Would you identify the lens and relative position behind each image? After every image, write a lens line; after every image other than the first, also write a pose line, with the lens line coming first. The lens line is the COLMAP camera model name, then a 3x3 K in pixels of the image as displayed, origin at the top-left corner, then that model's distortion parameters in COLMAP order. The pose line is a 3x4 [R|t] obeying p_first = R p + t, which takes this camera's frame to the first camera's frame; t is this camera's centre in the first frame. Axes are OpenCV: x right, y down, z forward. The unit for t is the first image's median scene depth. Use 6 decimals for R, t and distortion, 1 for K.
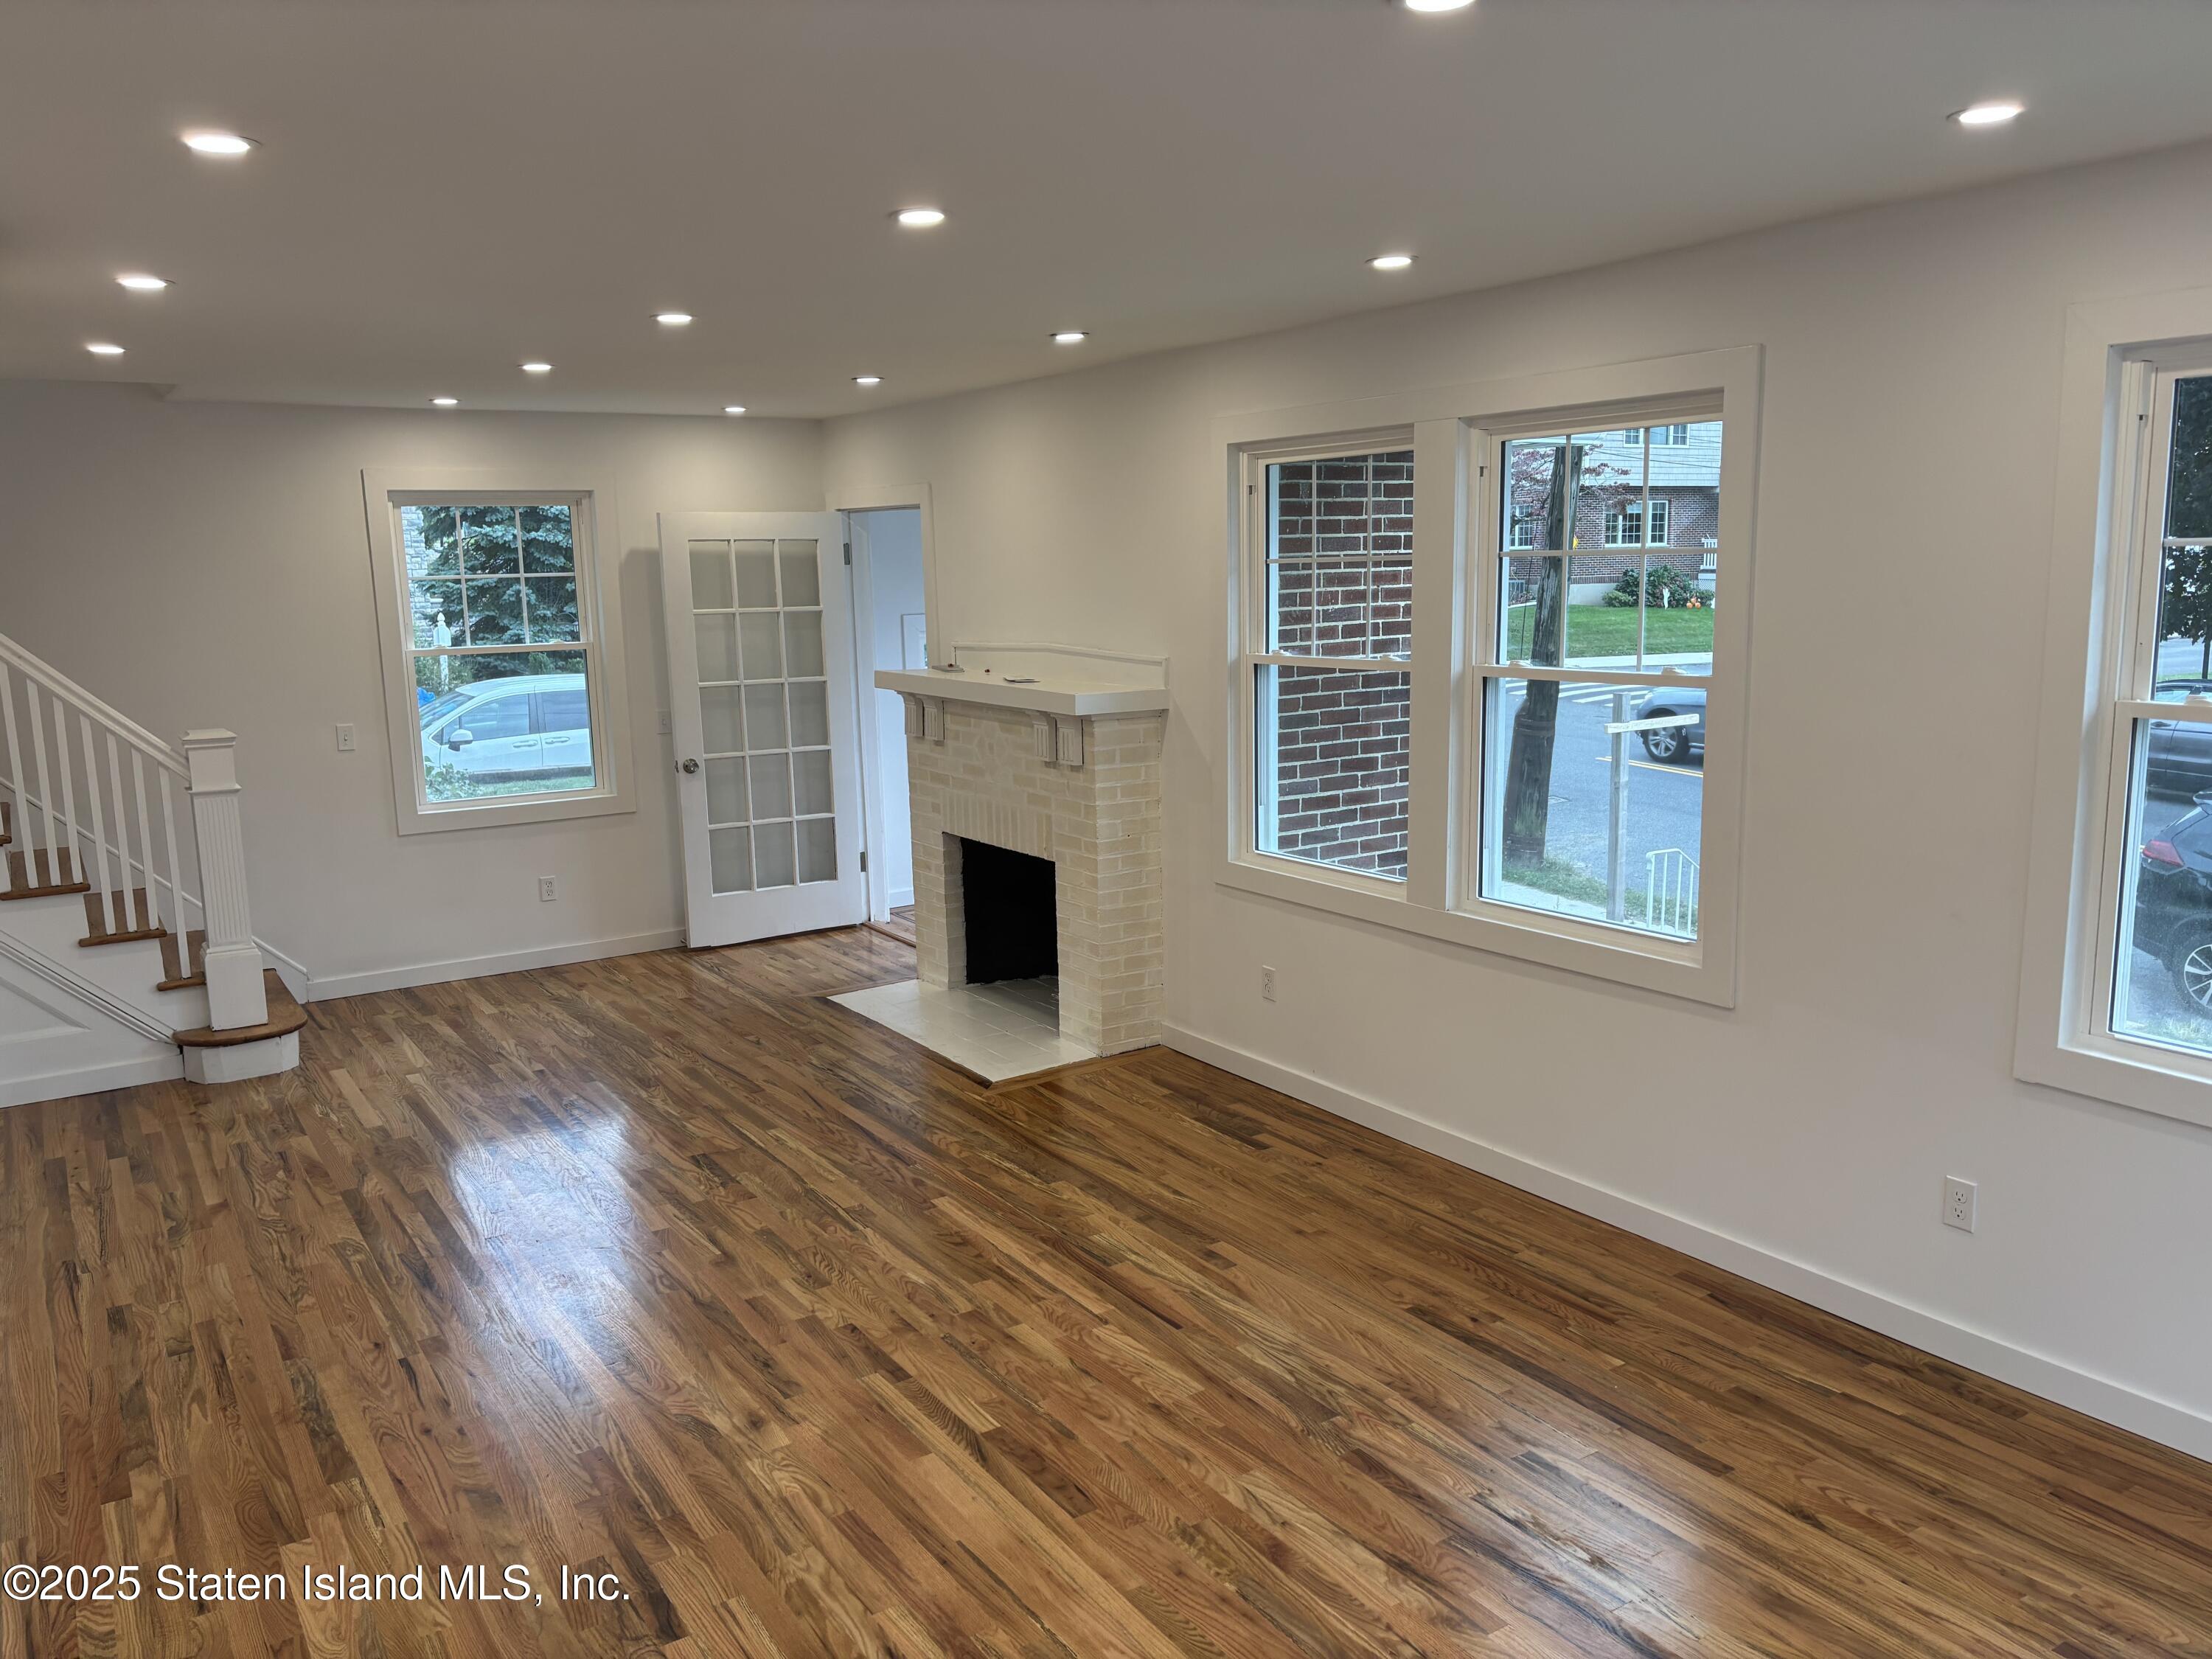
lens RADIAL K [[1666.1, 0, 1091.3], [0, 1666.1, 819.9], [0, 0, 1]] dist [0.070824, -0.080060]
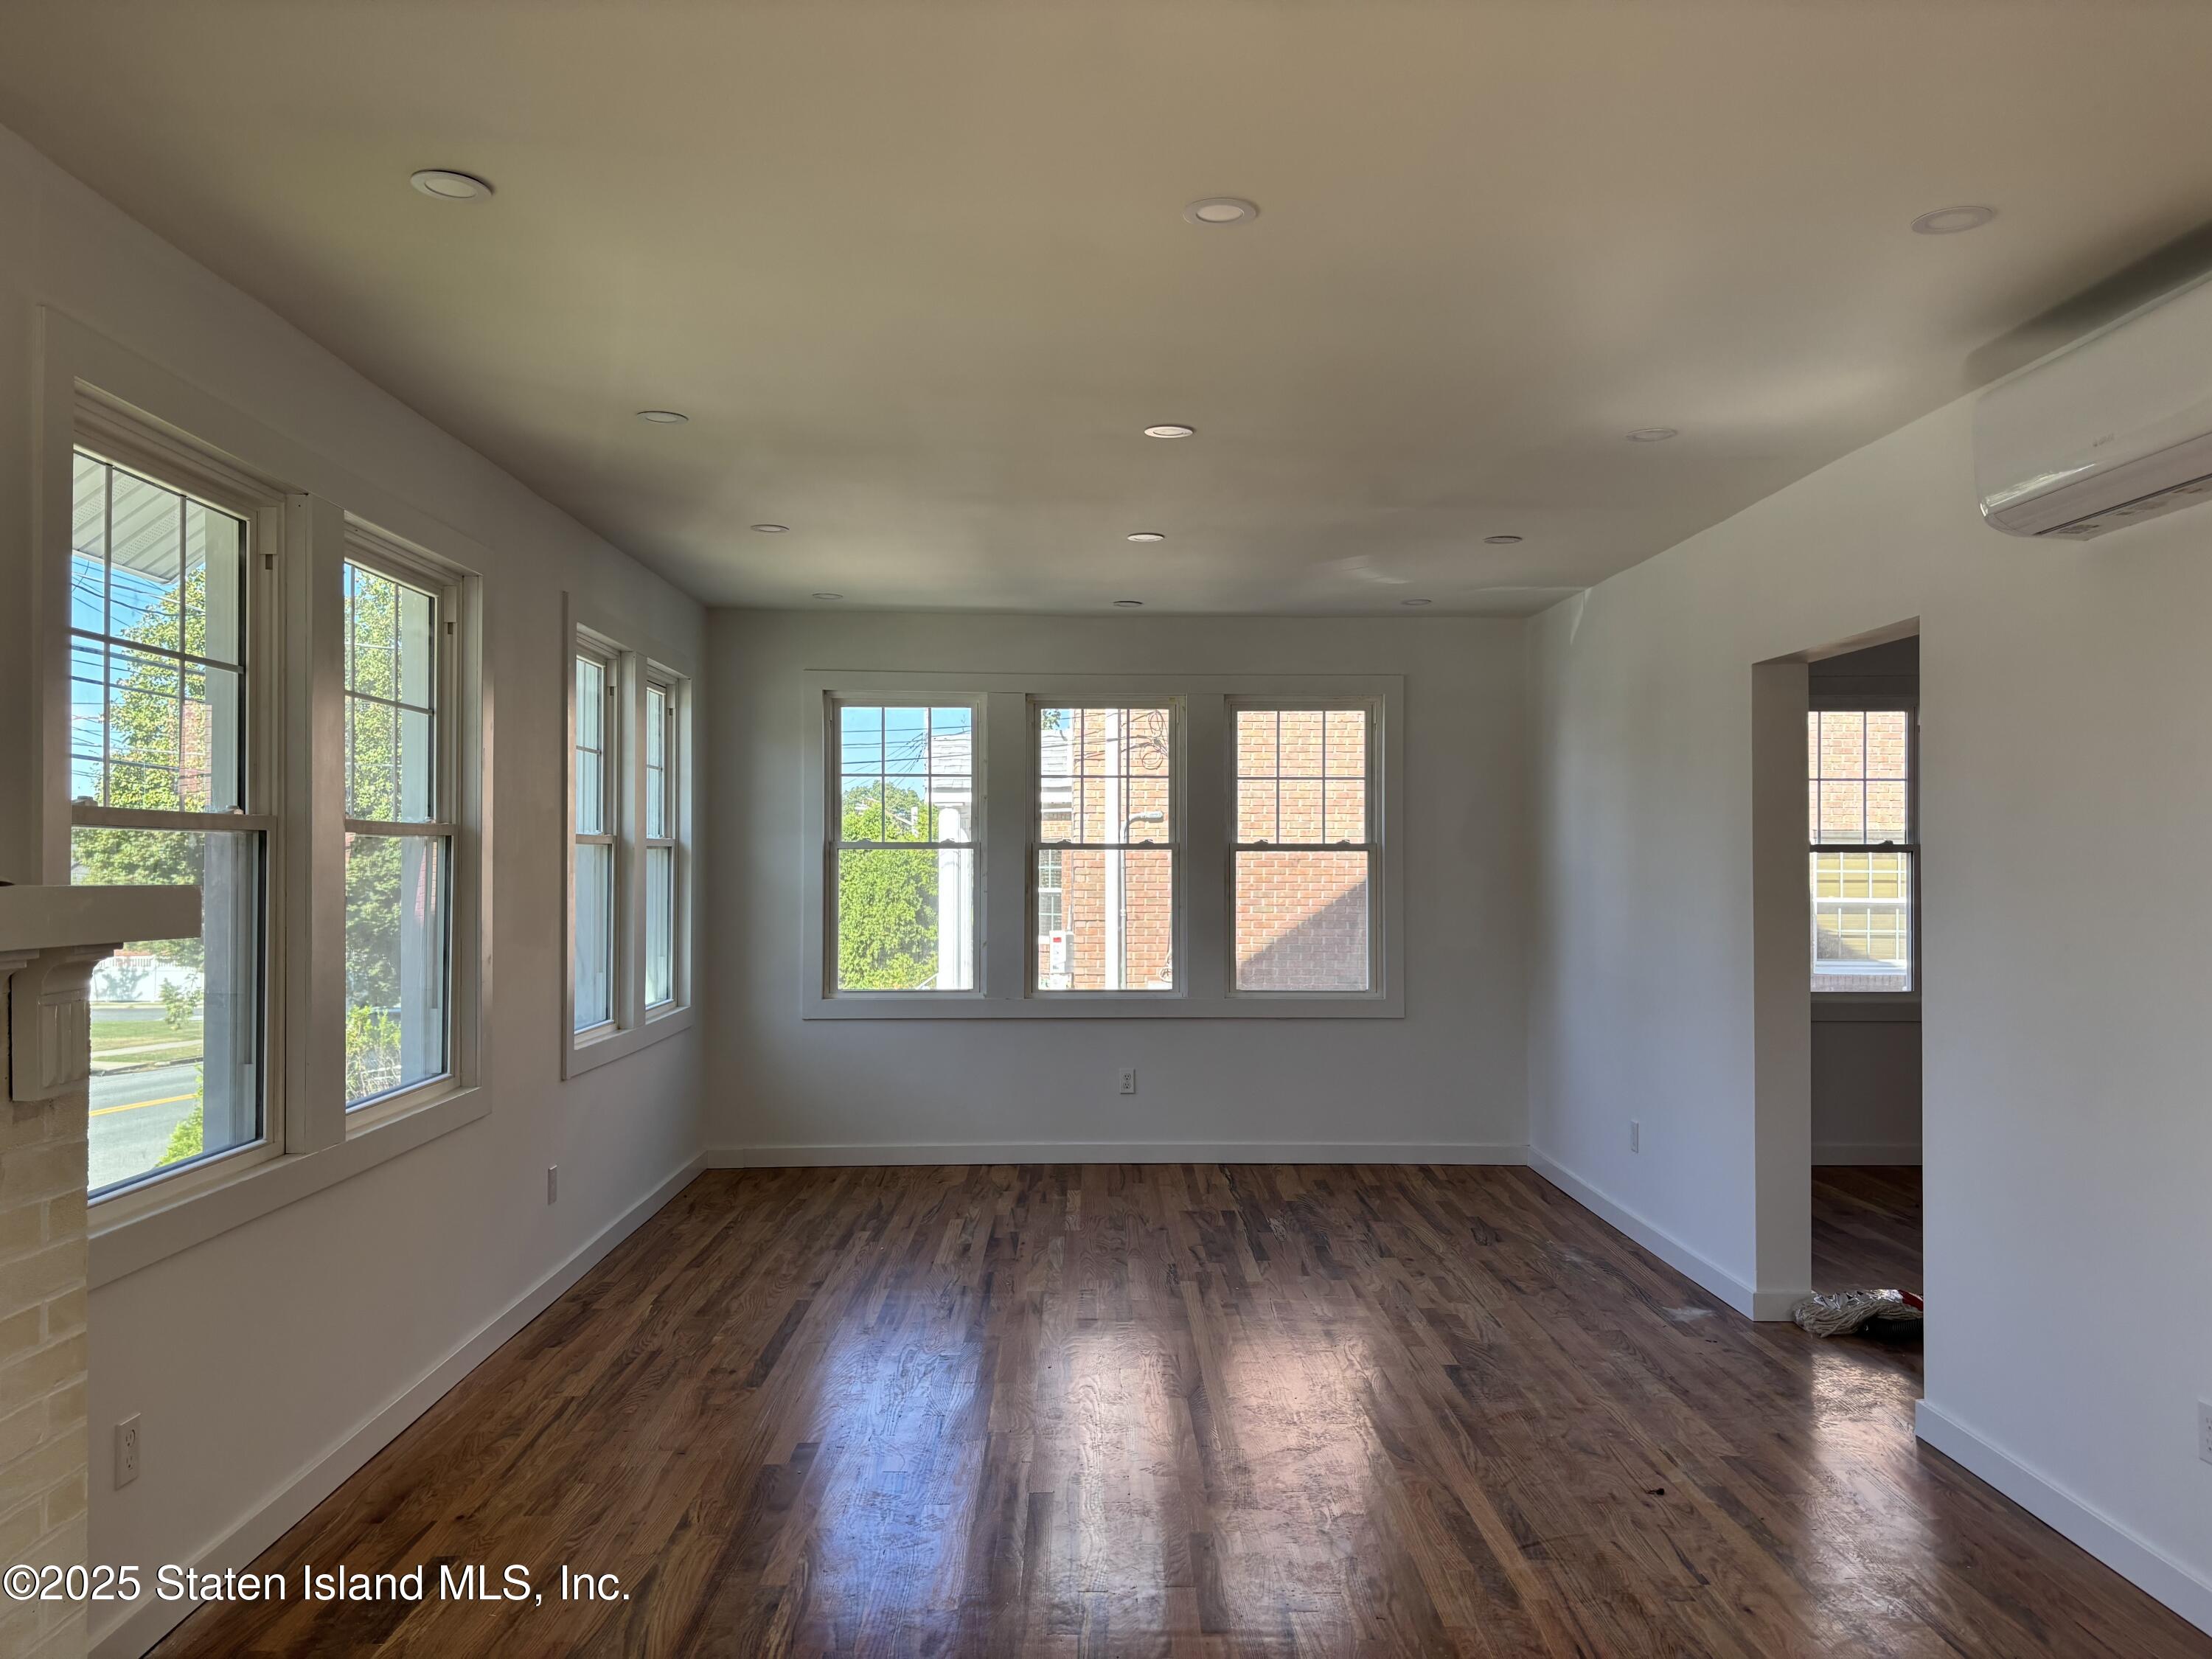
lens RADIAL K [[1666.1, 0, 1103.3], [0, 1666.1, 830.0], [0, 0, 1]] dist [0.070824, -0.080060]
pose [[-0.851327, 0.031220, 0.523706, -0.399067], [0.099558, 0.989703, 0.102839, -0.106572], [-0.515102, 0.139689, -0.845669, 1.193729]]
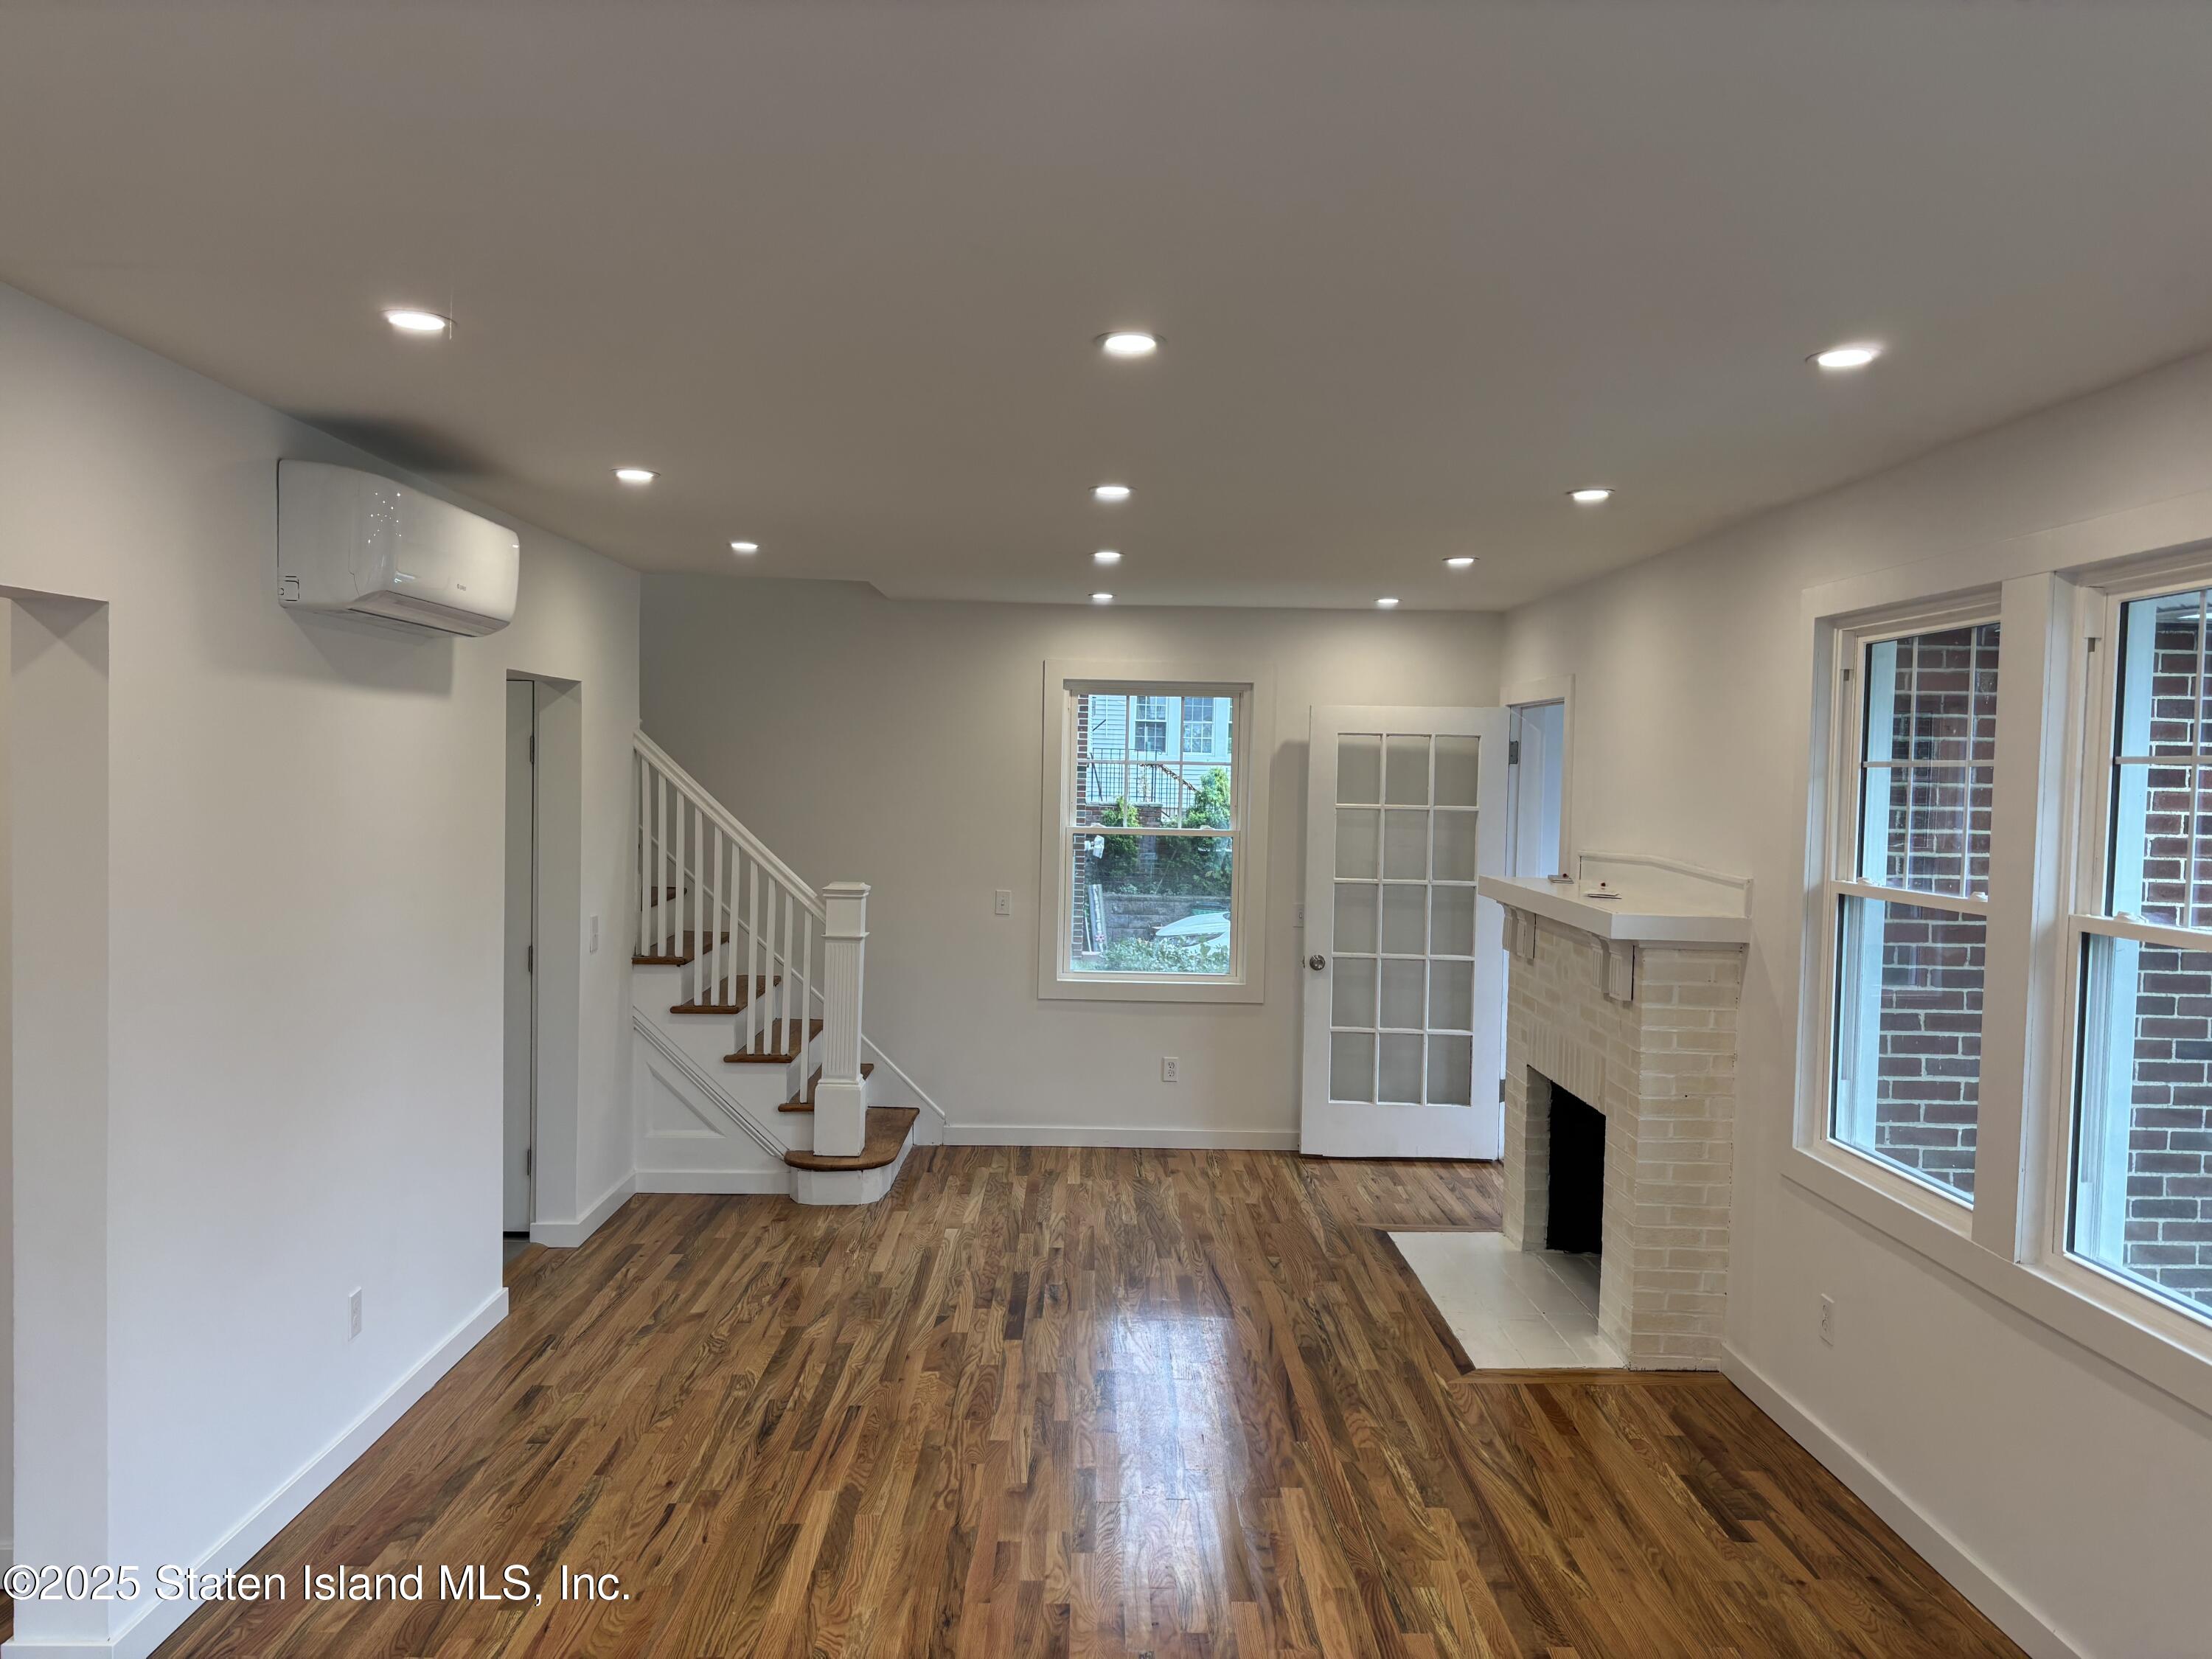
lens RADIAL K [[1666.1, 0, 1110.9], [0, 1666.1, 821.8], [0, 0, 1]] dist [0.070824, -0.080060]
pose [[0.850771, 0.057187, -0.522416, 0.206223], [-0.122675, 0.988210, -0.091605, -0.013369], [0.511018, 0.142022, 0.847756, 0.151818]]
